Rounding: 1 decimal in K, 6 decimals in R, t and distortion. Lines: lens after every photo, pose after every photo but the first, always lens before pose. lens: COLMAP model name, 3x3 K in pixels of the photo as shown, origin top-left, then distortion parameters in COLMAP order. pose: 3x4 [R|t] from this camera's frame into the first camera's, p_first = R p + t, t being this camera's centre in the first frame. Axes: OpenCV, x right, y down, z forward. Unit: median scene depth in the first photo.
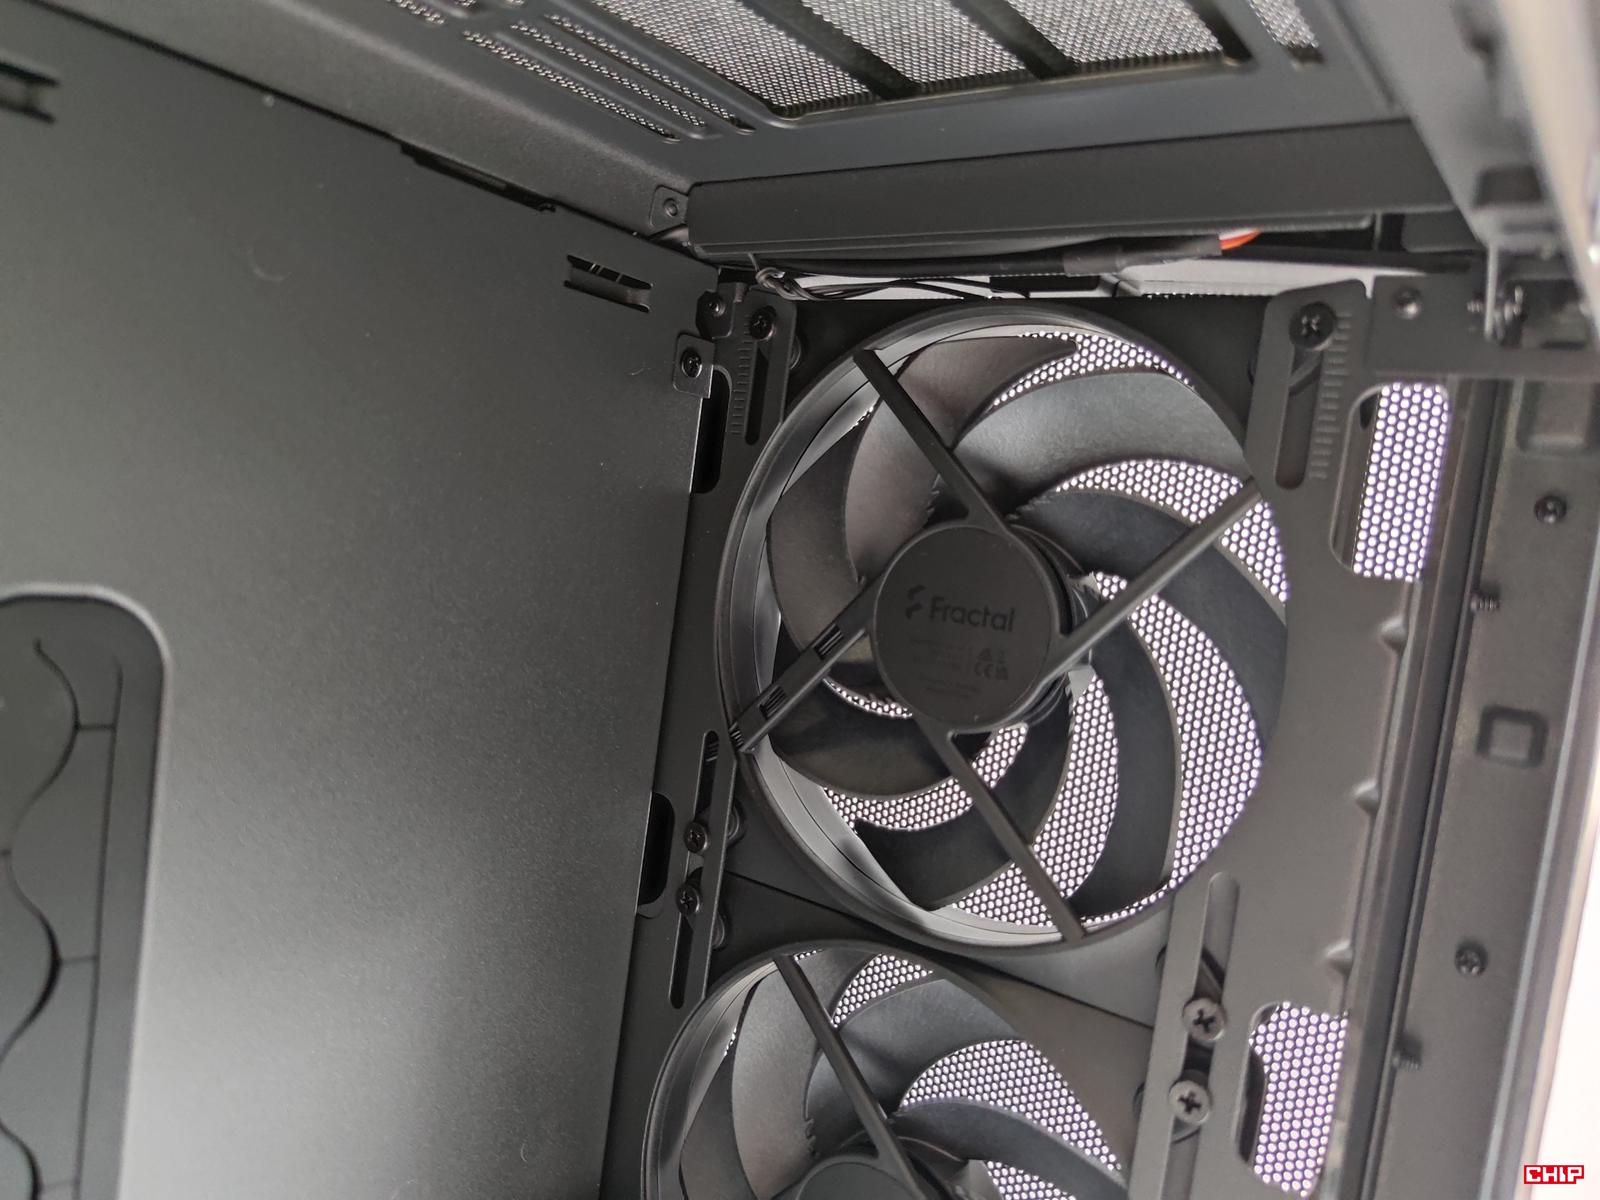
lens RADIAL K [[1165.7, 0, 814.4], [0, 1165.7, 597.6], [0, 0, 1]] dist [0.067429, -0.079616]
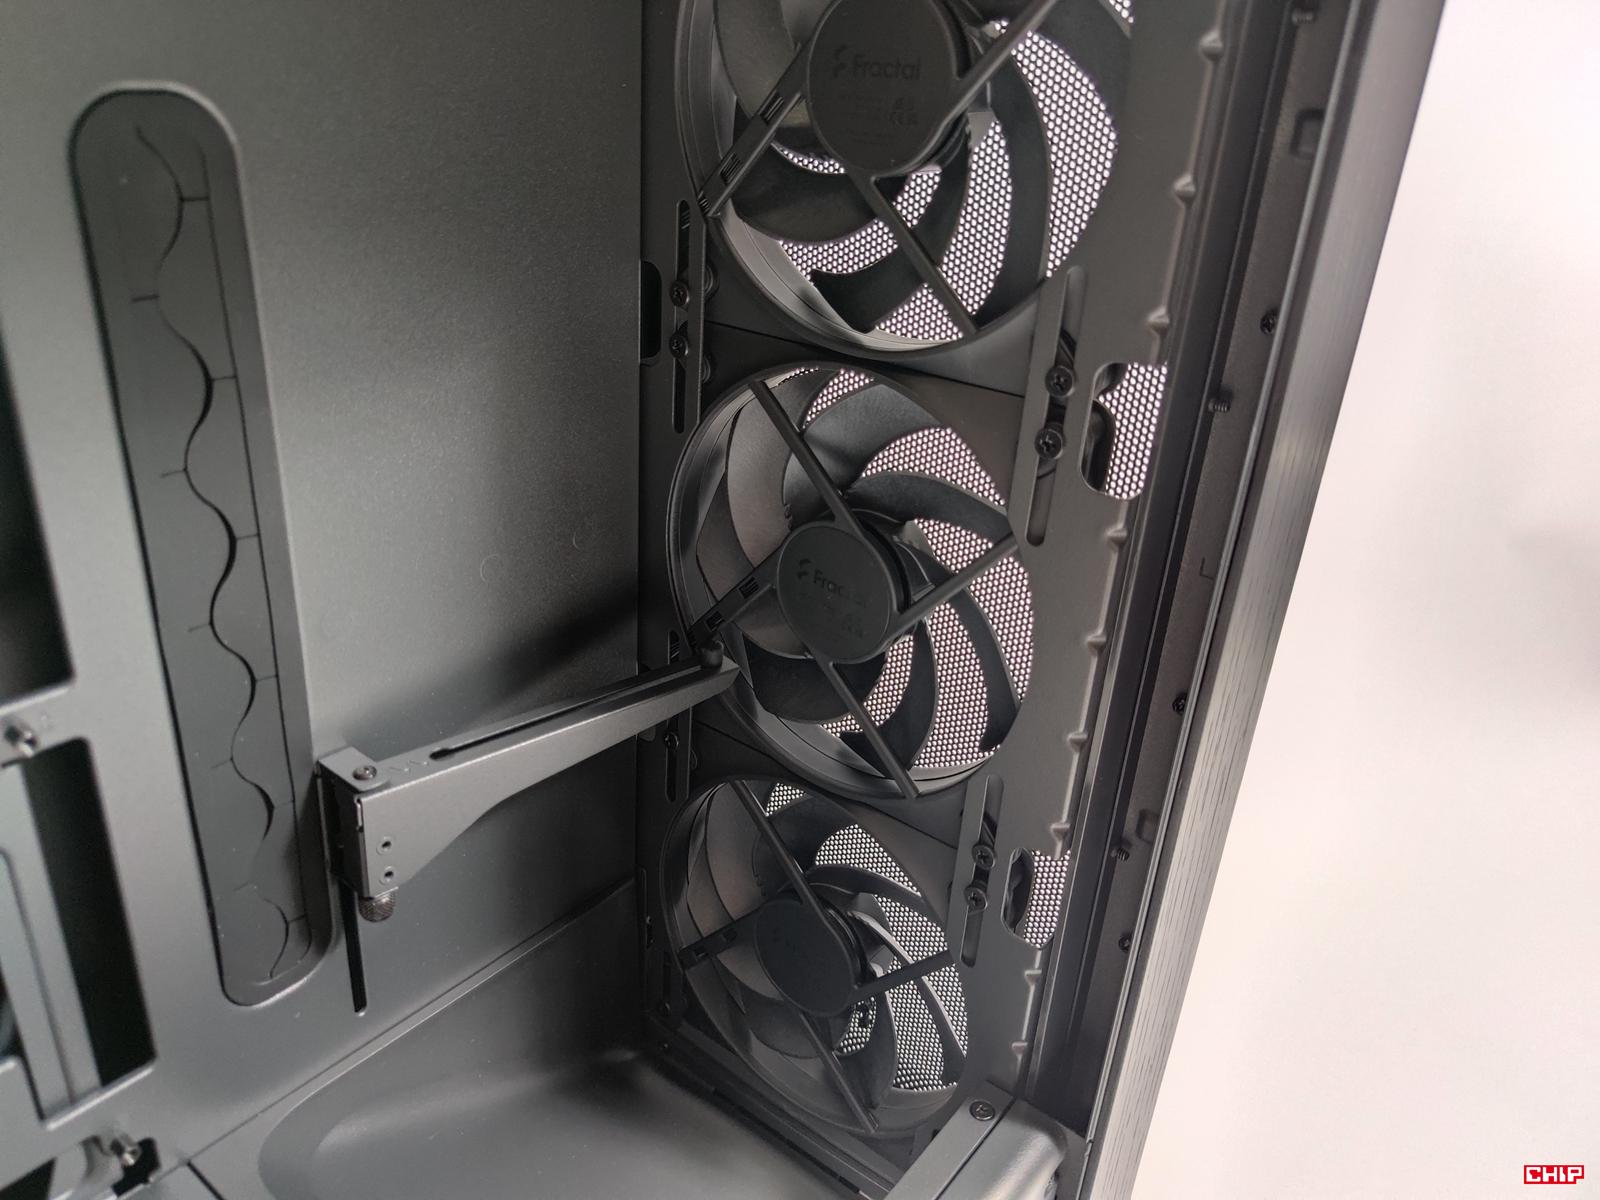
lens RADIAL K [[1195.9, 0, 813.9], [0, 1195.9, 608.2], [0, 0, 1]] dist [0.008177, -0.003497]
pose [[0.997328, -0.049177, -0.054027, 0.093595], [0.065128, 0.933541, 0.352505, 0.085368], [0.033101, -0.355082, 0.934249, -0.286173]]
